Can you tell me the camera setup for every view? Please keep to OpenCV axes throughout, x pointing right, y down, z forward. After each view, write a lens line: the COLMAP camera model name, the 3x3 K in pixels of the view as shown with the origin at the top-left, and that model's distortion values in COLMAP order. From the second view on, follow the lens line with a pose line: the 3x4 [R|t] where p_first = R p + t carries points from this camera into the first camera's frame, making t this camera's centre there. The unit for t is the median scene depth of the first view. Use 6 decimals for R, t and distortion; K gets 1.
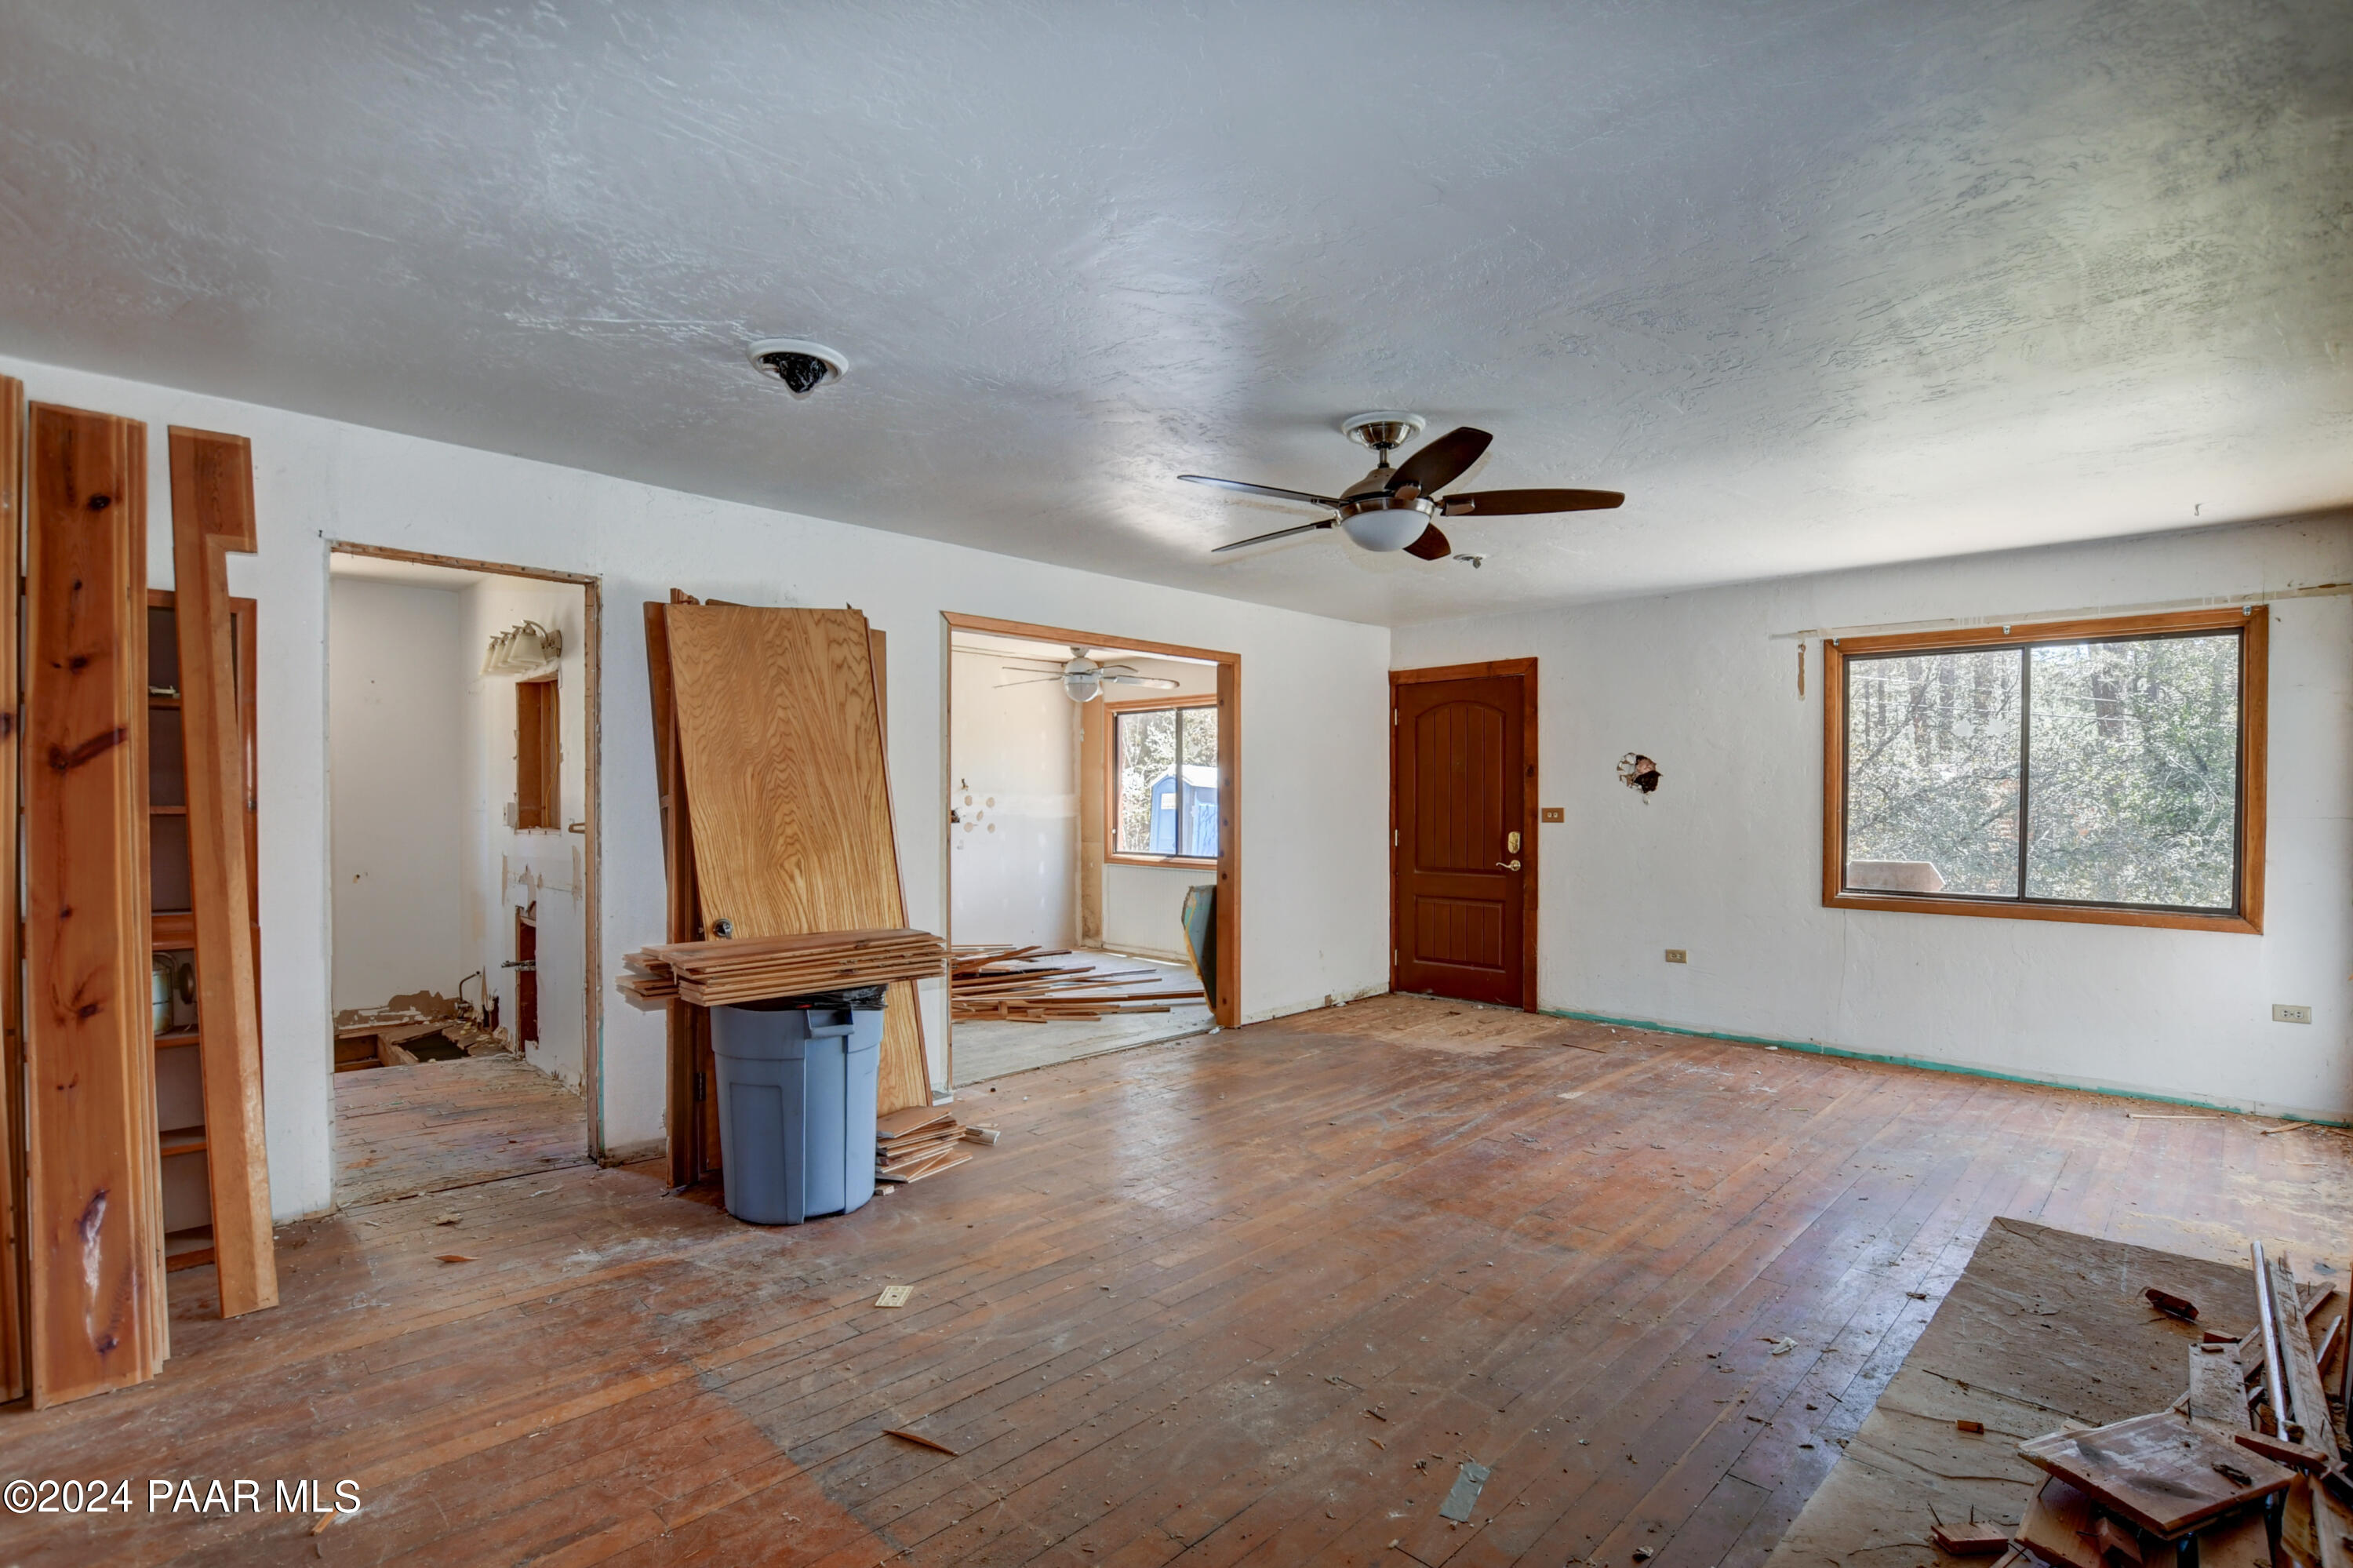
lens RADIAL K [[1099.4, 0, 1162.2], [0, 1099.4, 823.5], [0, 0, 1]] dist [-0.025222, -0.001023]
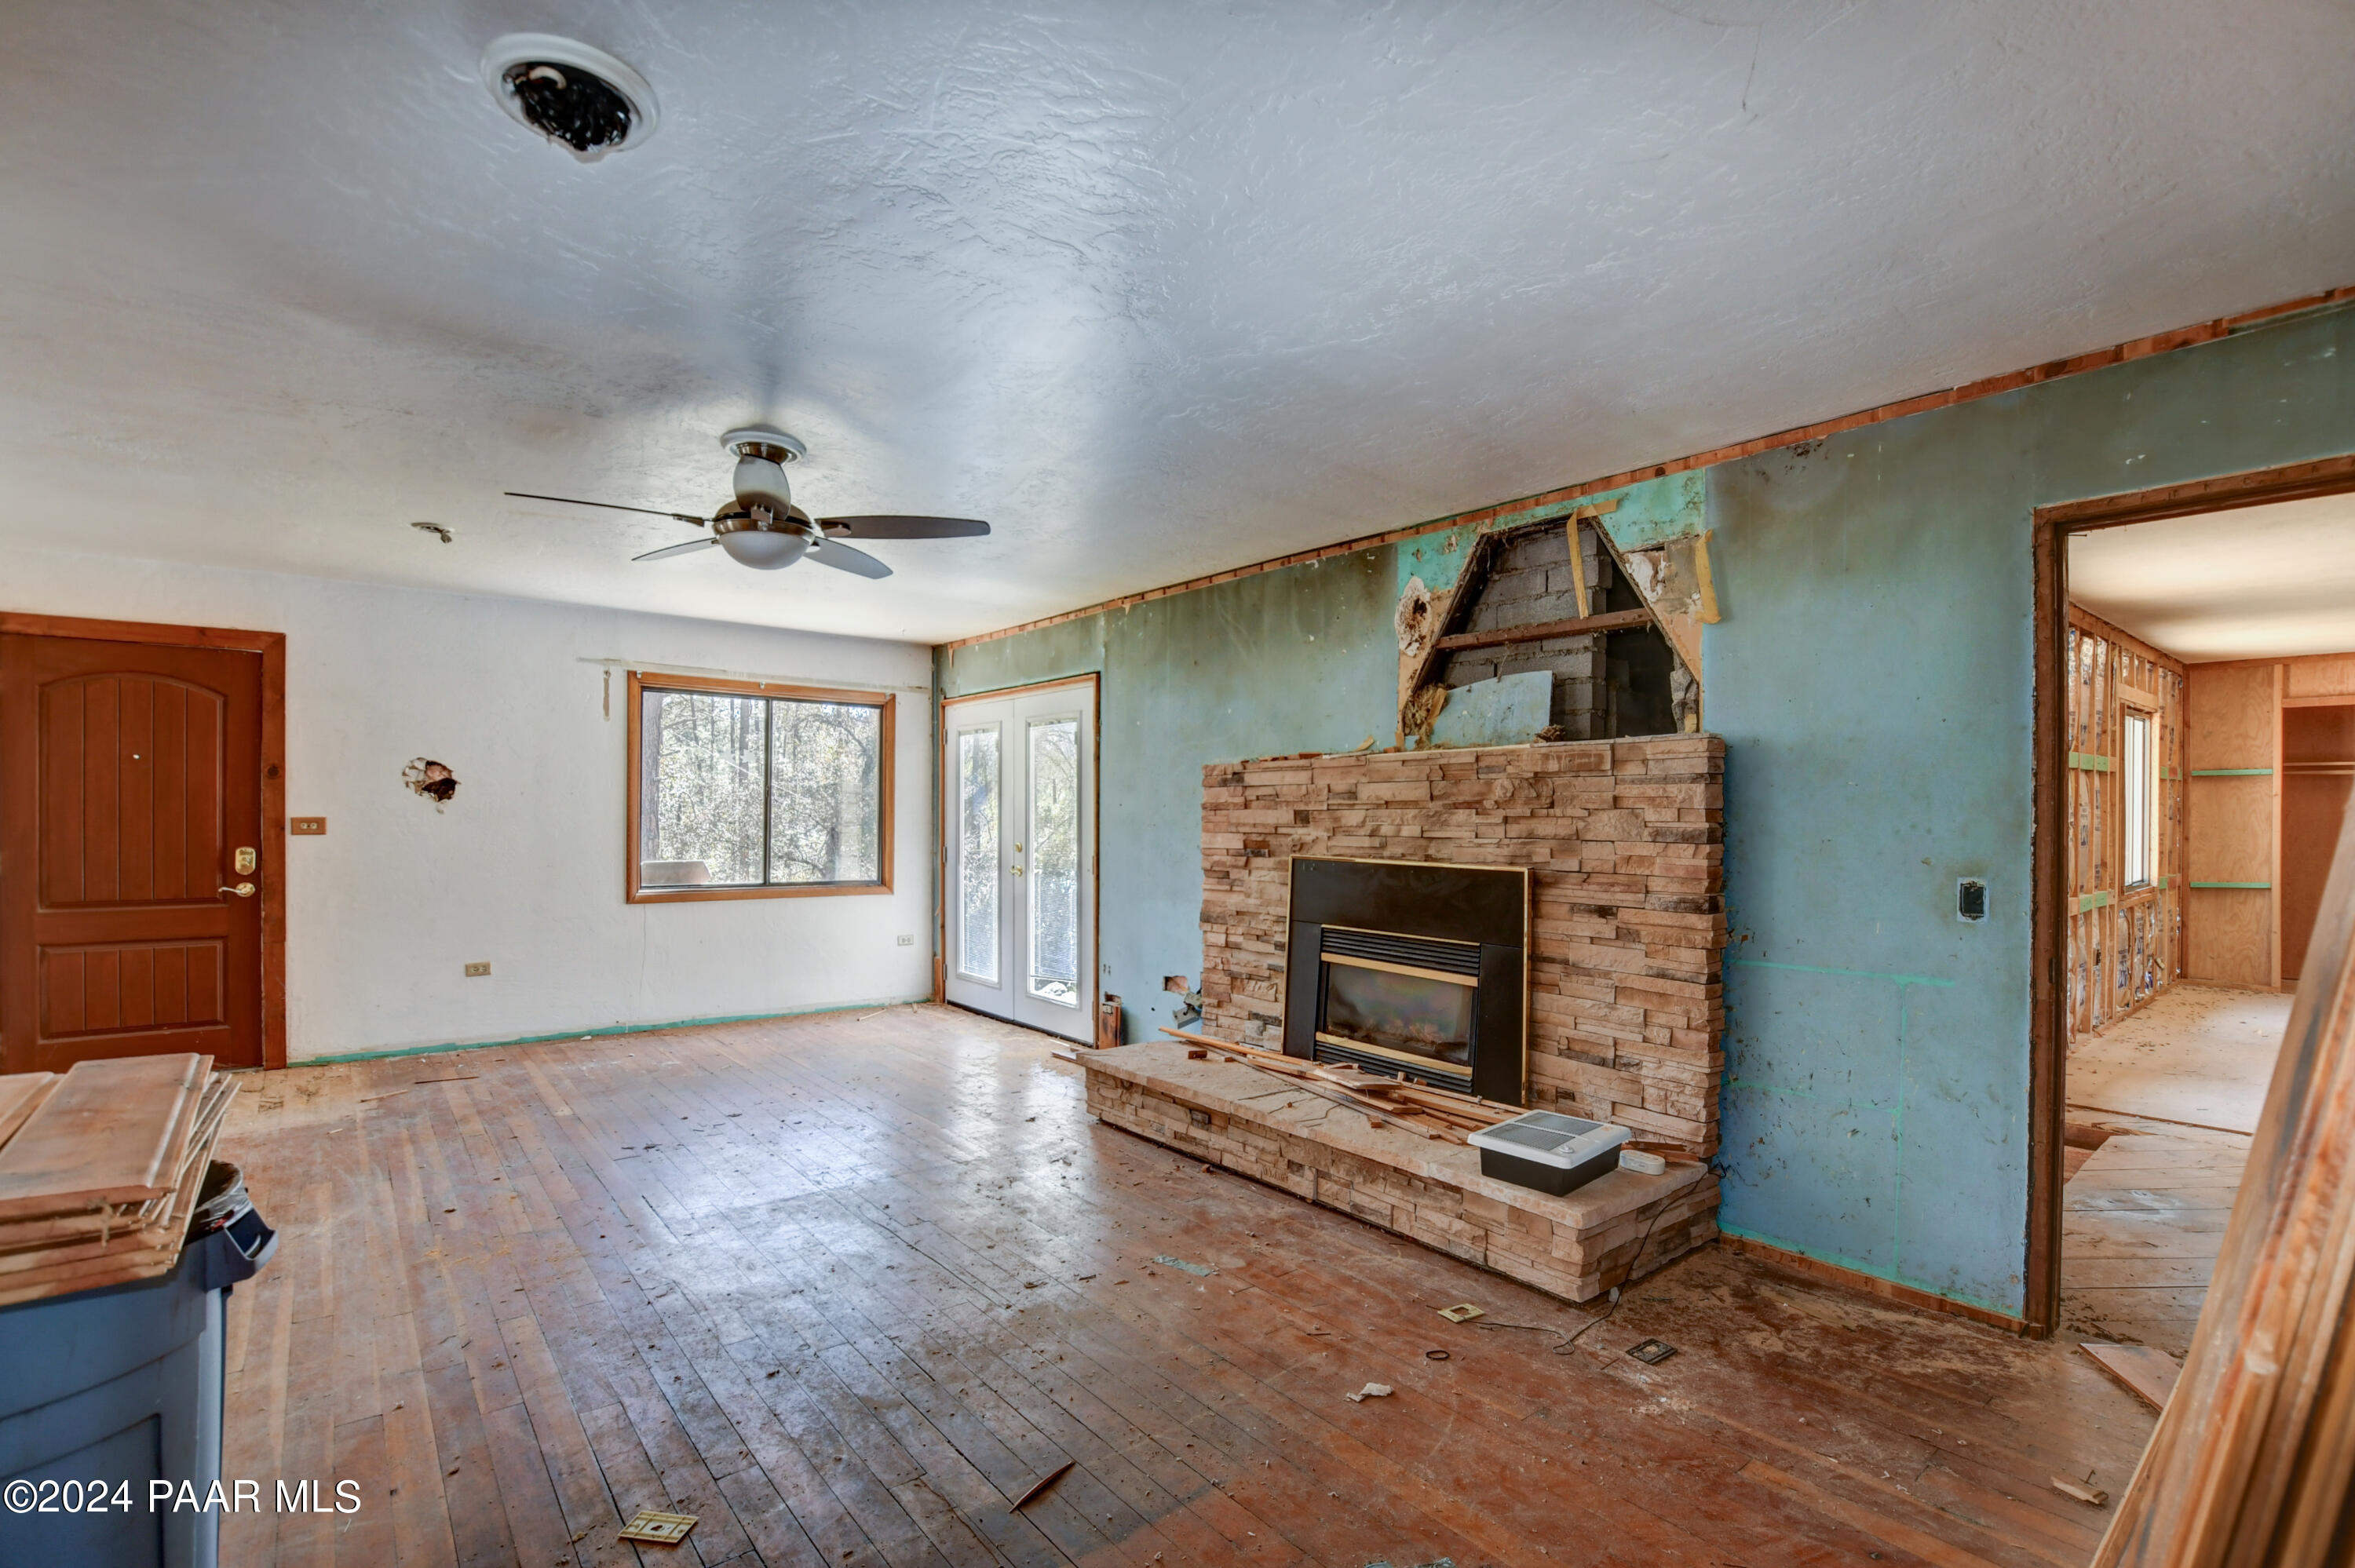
lens RADIAL K [[1100.1, 0, 1163.2], [0, 1100.1, 823.5], [0, 0, 1]] dist [-0.025222, -0.001023]
pose [[0.113374, -0.006327, 0.993532, -0.479297], [0.013554, 0.999897, 0.004820, -0.005787], [-0.993460, 0.012919, 0.113448, 0.319826]]
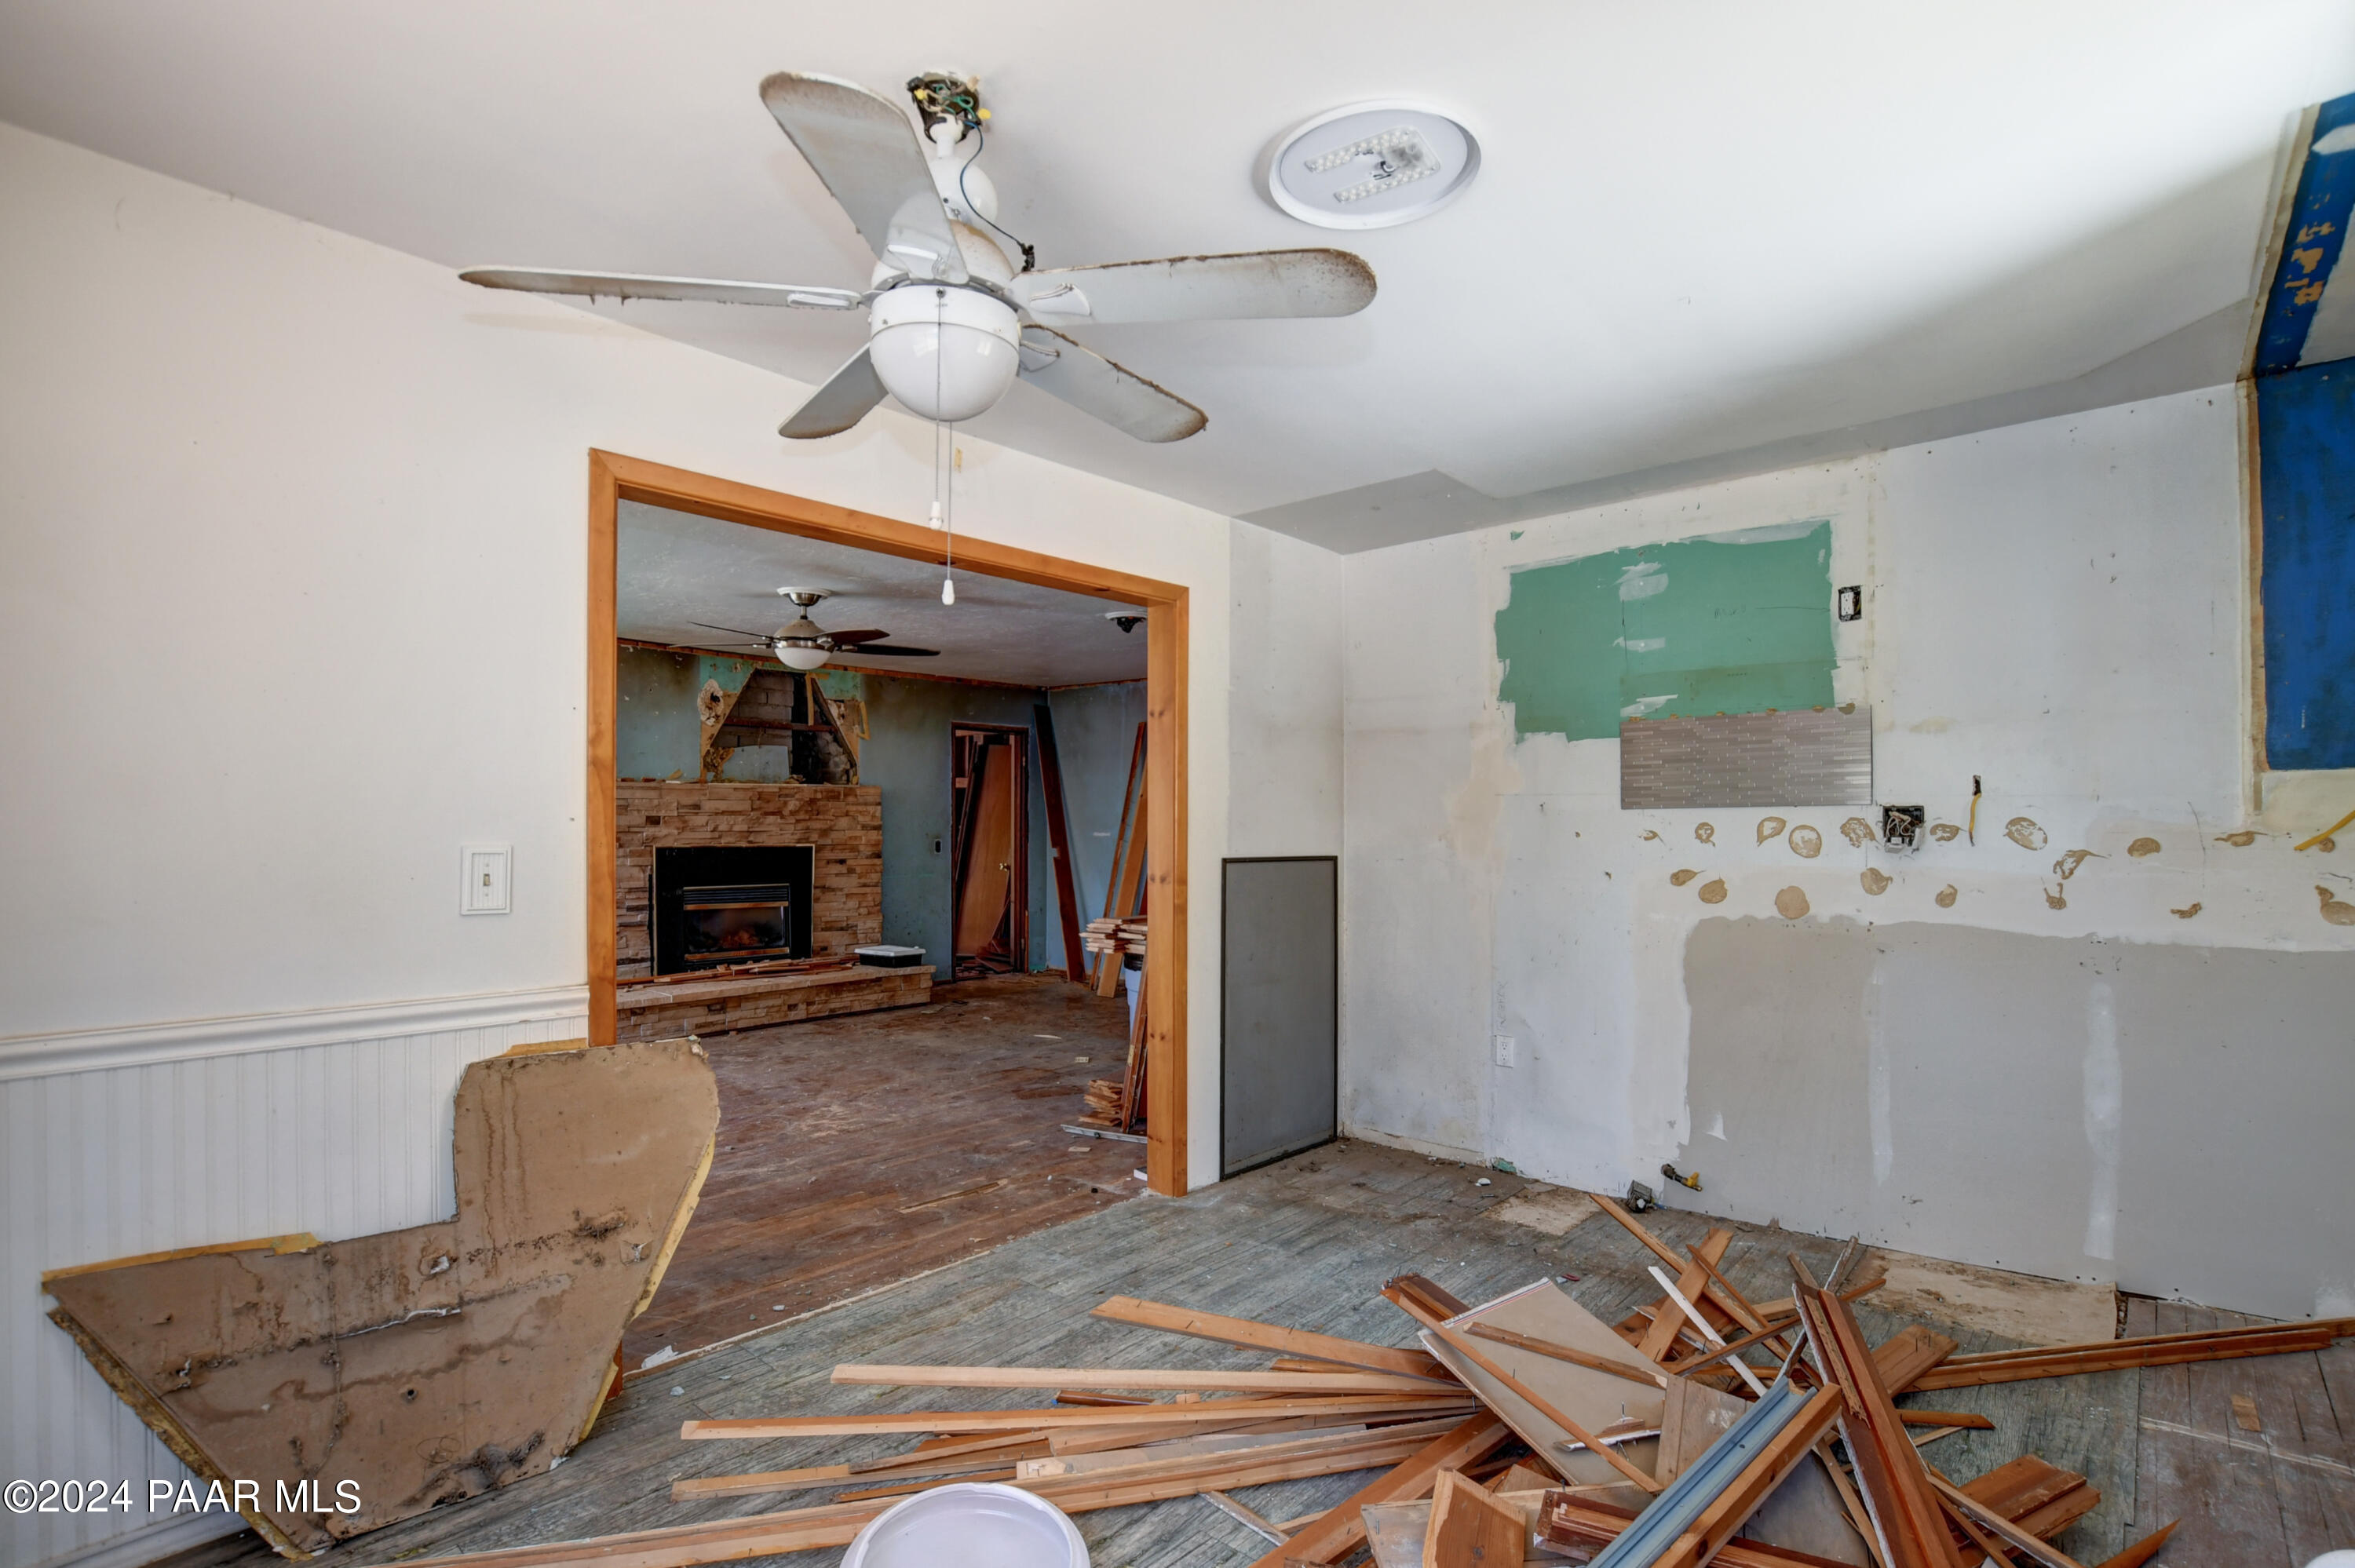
lens RADIAL K [[1189.3, 0, 1203.3], [0, 1189.3, 818.5], [0, 0, 1]] dist [-0.047730, -0.000244]
pose [[-0.995689, -0.001760, -0.092738, -0.140831], [-0.003607, 0.999798, 0.019751, -0.036980], [0.092685, 0.020001, -0.995495, 1.739295]]
